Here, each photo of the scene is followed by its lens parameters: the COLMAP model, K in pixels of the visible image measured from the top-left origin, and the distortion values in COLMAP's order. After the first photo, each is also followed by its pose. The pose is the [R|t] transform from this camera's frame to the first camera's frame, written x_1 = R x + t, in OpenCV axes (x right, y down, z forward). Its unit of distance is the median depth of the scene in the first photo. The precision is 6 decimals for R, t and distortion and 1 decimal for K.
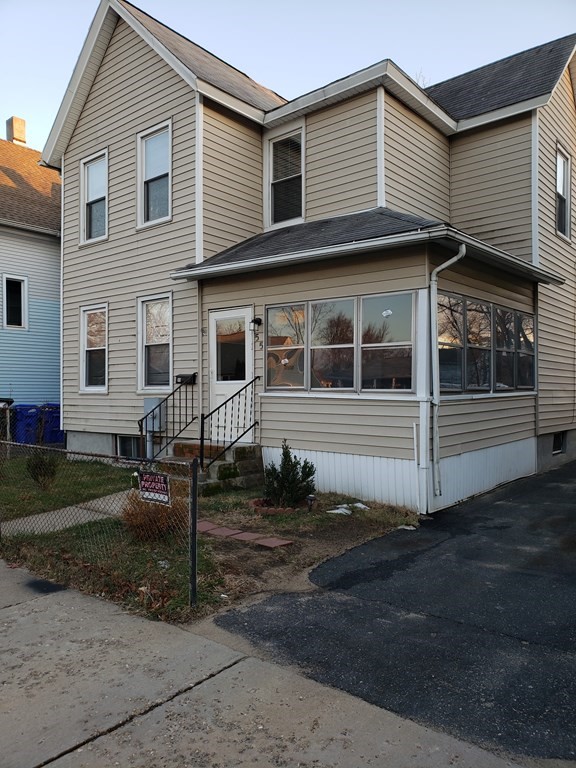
lens RADIAL K [[599.0, 0, 291.2], [0, 599.0, 384.1], [0, 0, 1]] dist [-0.000634, -0.011692]
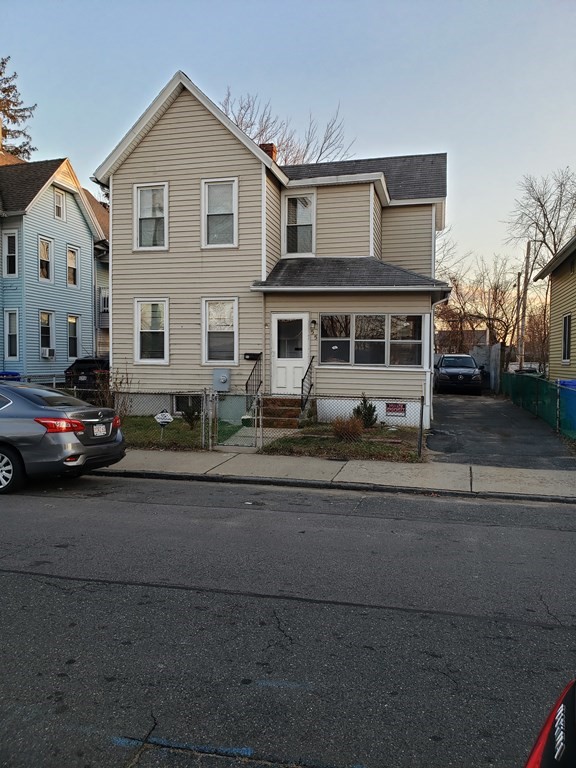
lens RADIAL K [[599.0, 0, 282.6], [0, 599.0, 384.0], [0, 0, 1]] dist [-0.000634, -0.011692]
pose [[0.894833, -0.009413, 0.446303, -0.759321], [-0.015682, 0.998498, 0.052502, -0.018358], [-0.446126, -0.053980, 0.893341, -0.378666]]
